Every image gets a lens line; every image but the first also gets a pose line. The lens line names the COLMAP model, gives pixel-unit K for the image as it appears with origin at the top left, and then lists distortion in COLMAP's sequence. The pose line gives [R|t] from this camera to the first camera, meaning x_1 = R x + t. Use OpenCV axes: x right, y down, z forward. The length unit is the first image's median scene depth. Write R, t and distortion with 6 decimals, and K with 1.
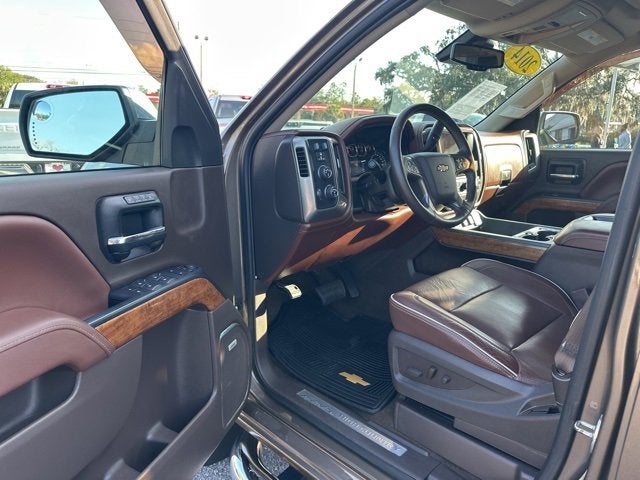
lens RADIAL K [[453.0, 0, 323.9], [0, 453.0, 242.4], [0, 0, 1]] dist [0.028360, -0.034125]
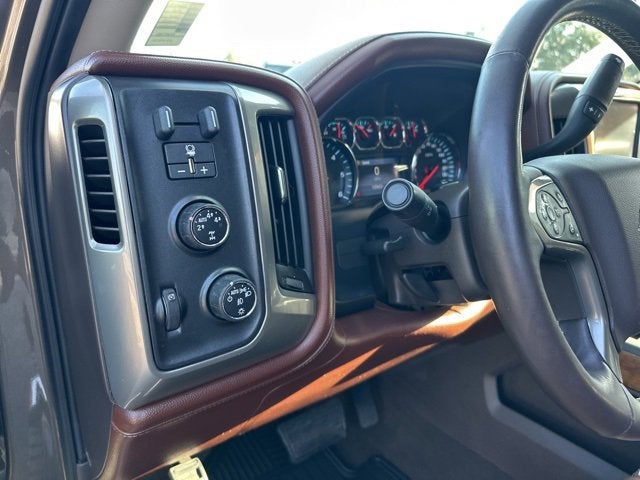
lens RADIAL K [[453.0, 0, 315.7], [0, 453.0, 239.2], [0, 0, 1]] dist [0.028360, -0.034125]
pose [[0.988694, 0.063164, -0.135994, 0.095773], [-0.057143, 0.997224, 0.047732, -0.155393], [0.138632, -0.039421, 0.989559, 0.728443]]
